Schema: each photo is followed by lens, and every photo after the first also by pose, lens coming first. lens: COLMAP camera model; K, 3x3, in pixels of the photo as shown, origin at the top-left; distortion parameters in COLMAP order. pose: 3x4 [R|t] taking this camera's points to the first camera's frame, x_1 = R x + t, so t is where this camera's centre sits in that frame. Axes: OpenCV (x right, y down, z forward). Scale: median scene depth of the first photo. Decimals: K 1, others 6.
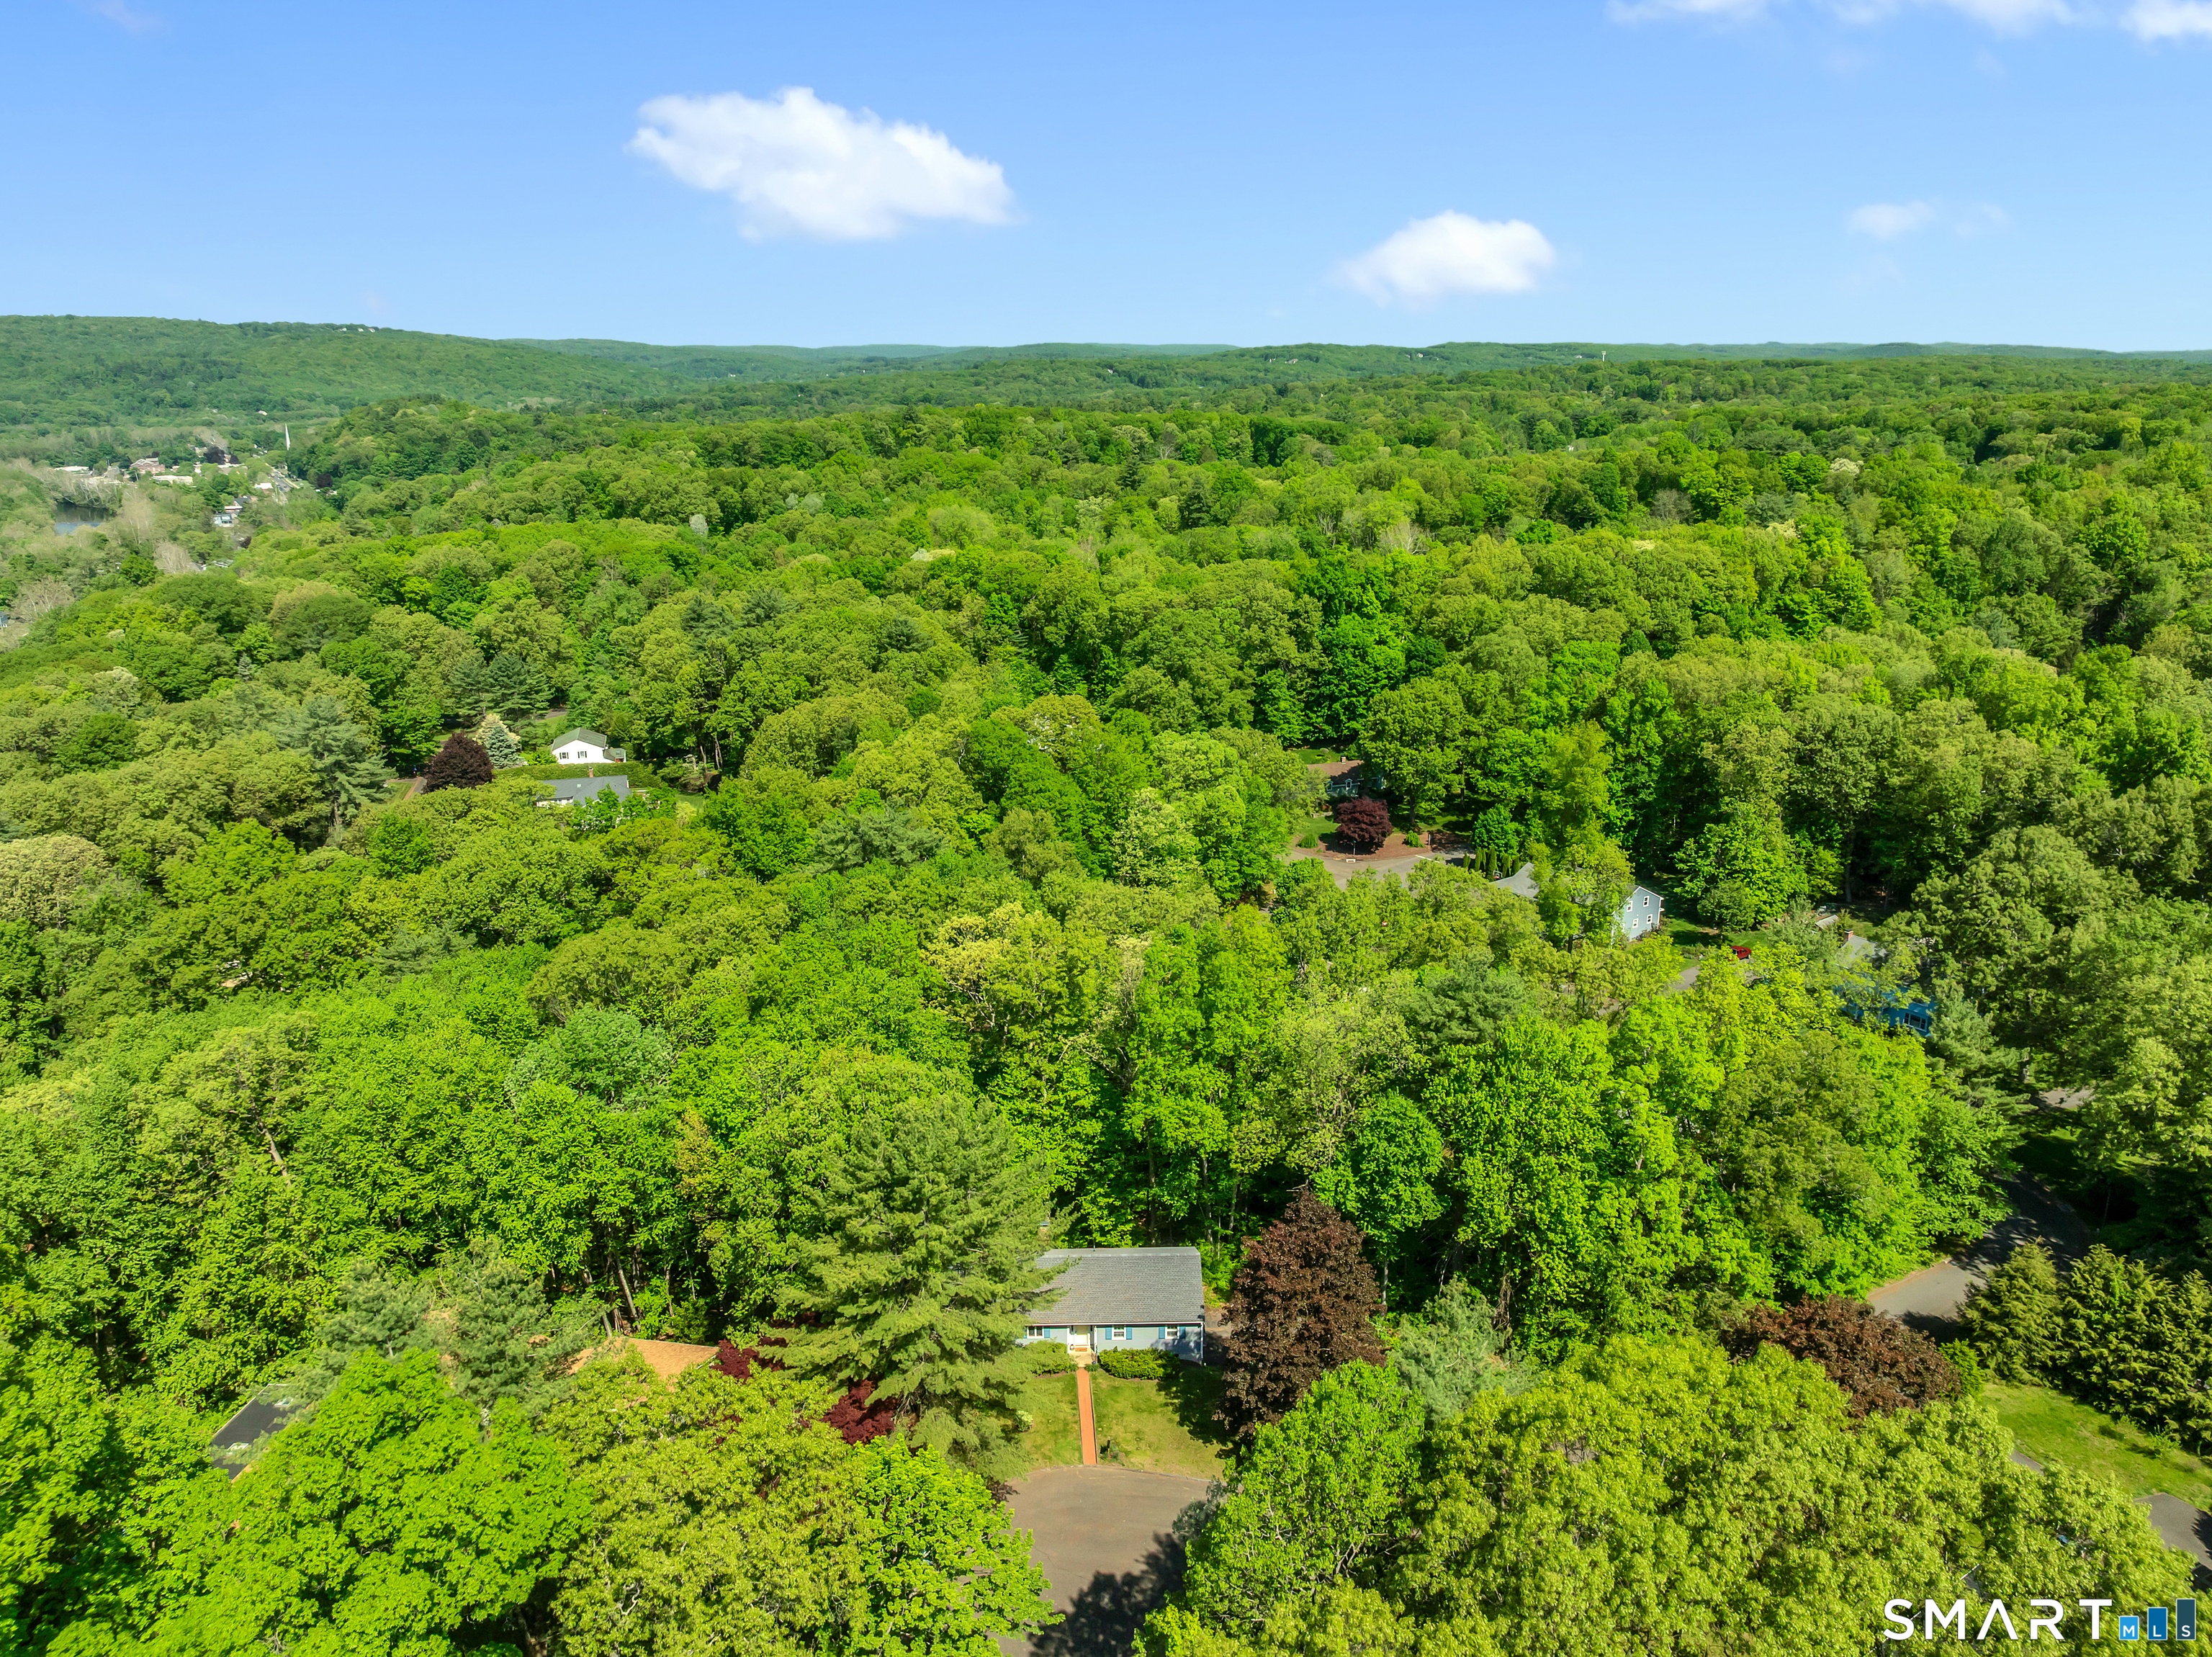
lens RADIAL K [[1547.9, 0, 1106.0], [0, 1547.9, 828.5], [0, 0, 1]] dist [-0.031036, -0.005892]
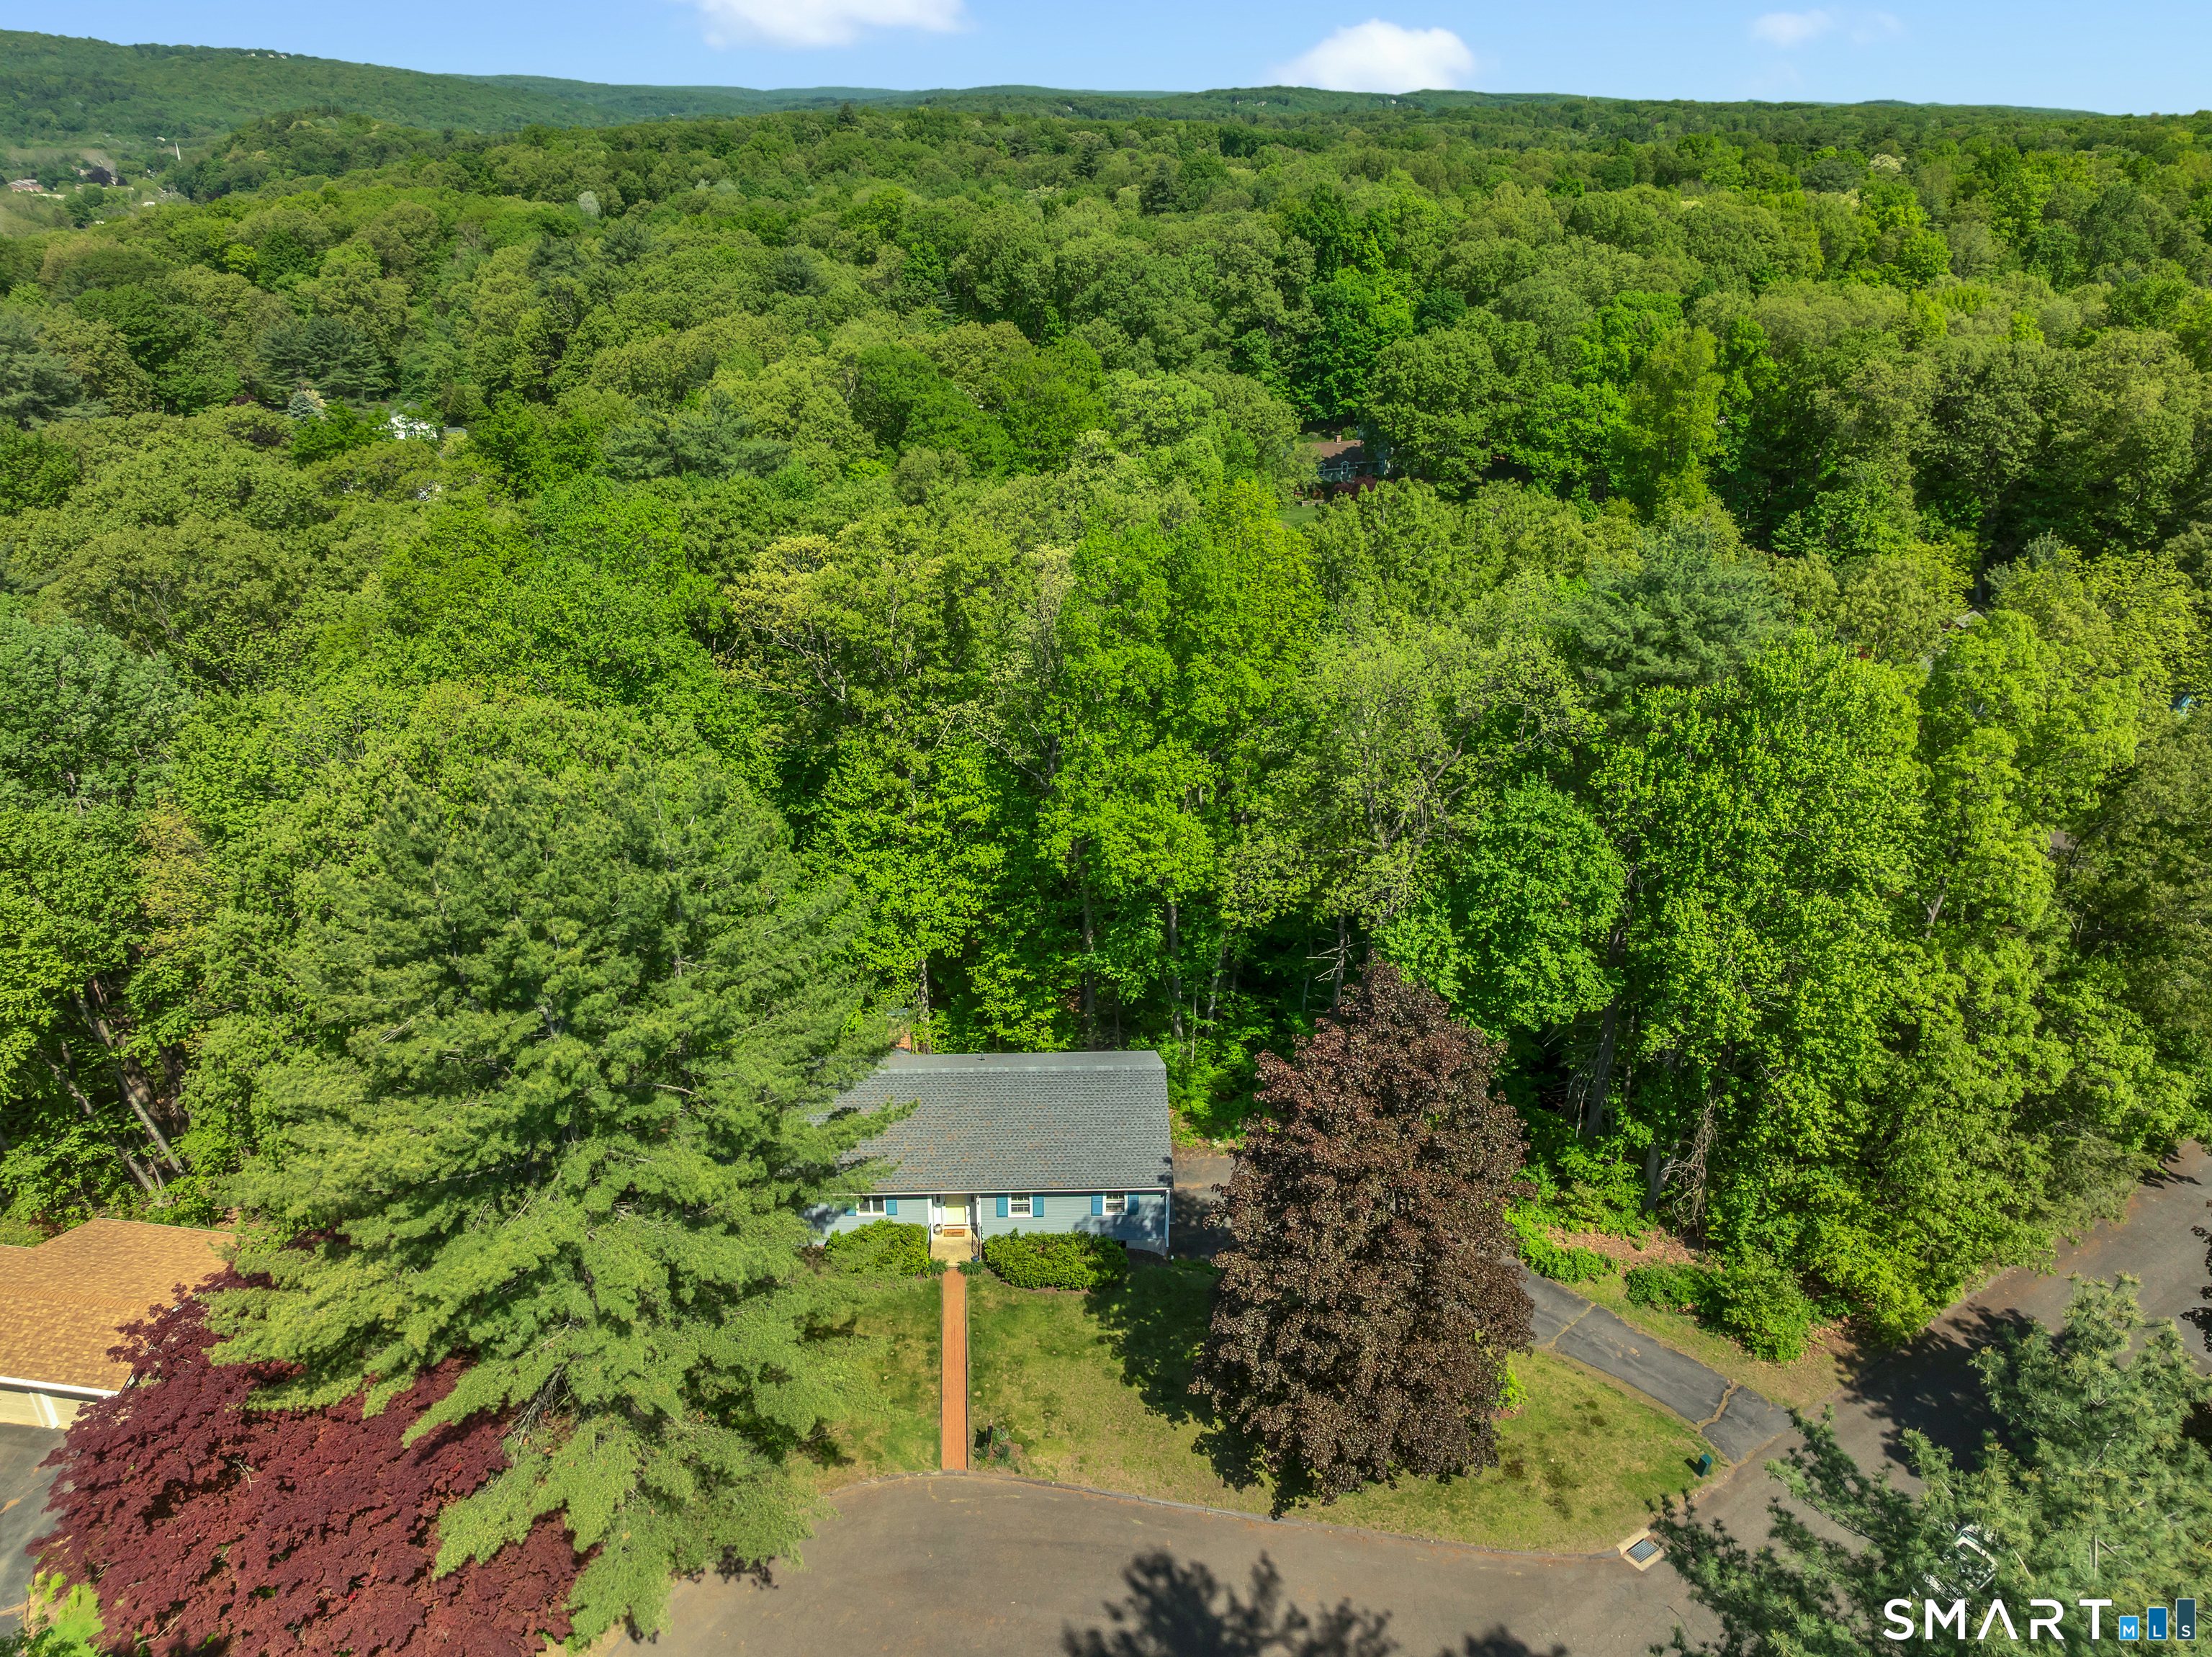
lens RADIAL K [[1547.9, 0, 1106.0], [0, 1547.9, 828.5], [0, 0, 1]] dist [-0.031036, -0.005892]
pose [[0.999615, 0.002650, 0.027610, 0.020519], [-0.006768, 0.988643, 0.150134, 0.091662], [-0.026899, -0.150263, 0.988280, 0.400225]]
